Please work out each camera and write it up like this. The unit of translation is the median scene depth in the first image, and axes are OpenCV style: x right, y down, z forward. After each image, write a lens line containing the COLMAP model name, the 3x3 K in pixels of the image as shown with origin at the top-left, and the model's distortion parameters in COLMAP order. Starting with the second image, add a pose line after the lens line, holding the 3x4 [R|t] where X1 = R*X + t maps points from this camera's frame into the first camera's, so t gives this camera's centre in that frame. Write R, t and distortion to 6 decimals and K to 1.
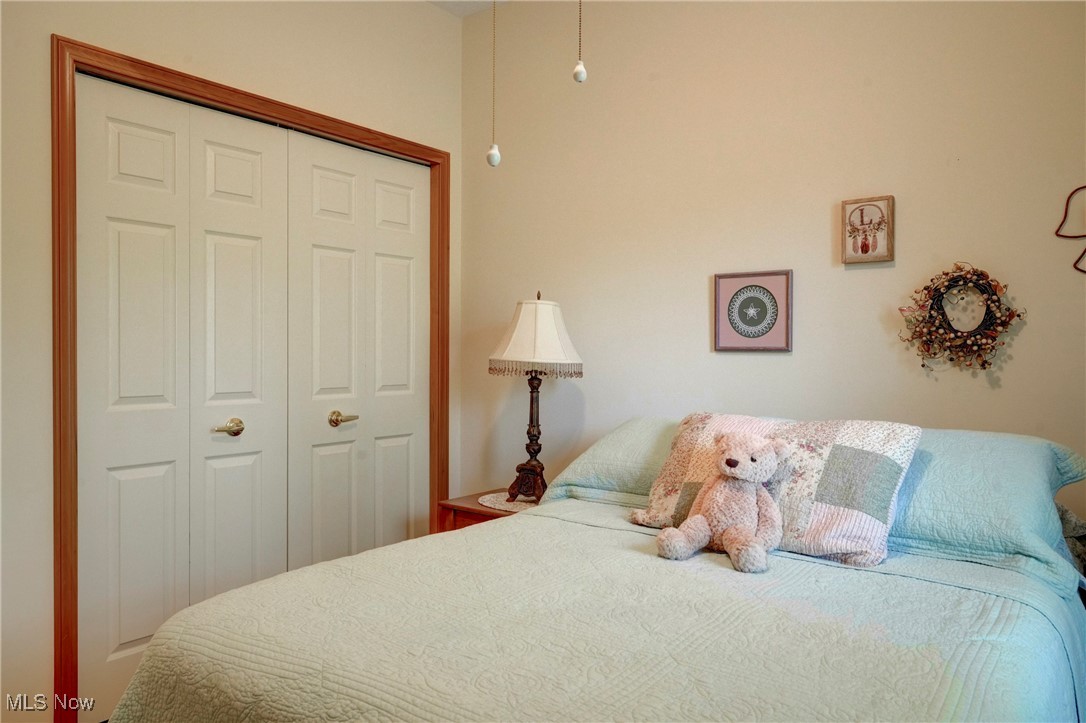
lens RADIAL K [[755.0, 0, 549.2], [0, 755.0, 361.0], [0, 0, 1]] dist [0.005263, 0.000979]
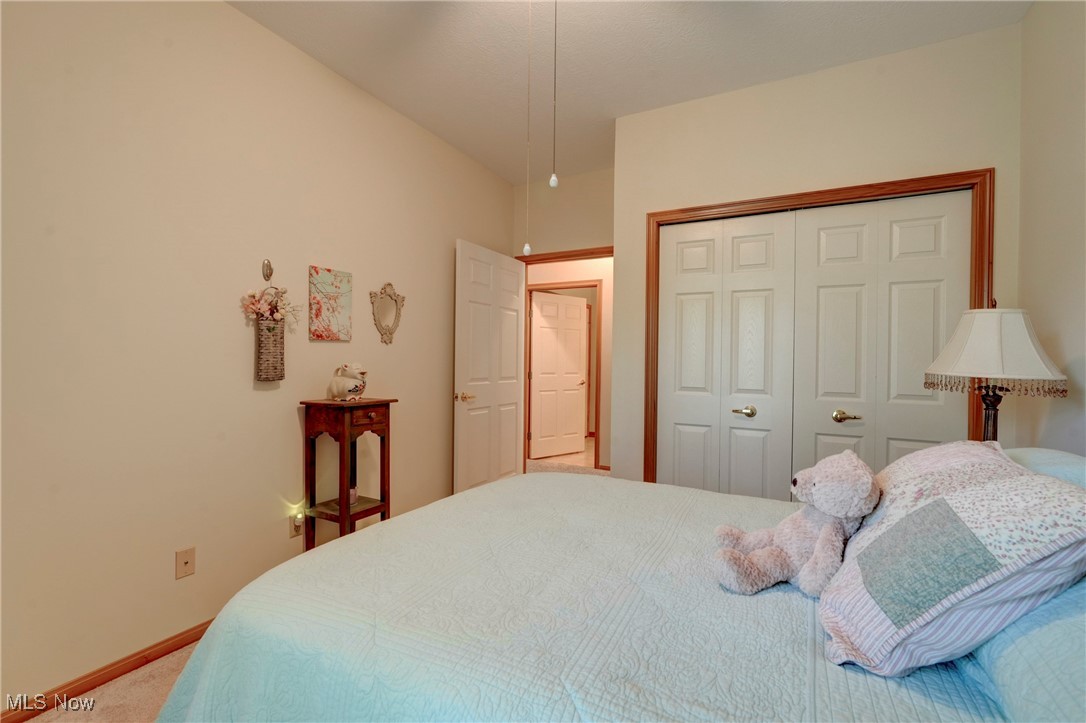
lens RADIAL K [[479.3, 0, 541.8], [0, 479.3, 365.4], [0, 0, 1]] dist [-0.015757, 0.009504]
pose [[0.176158, 0.004703, -0.984351, 0.452122], [-0.023804, 0.999717, 0.000517, 0.000364], [0.984074, 0.023341, 0.176220, 0.358469]]
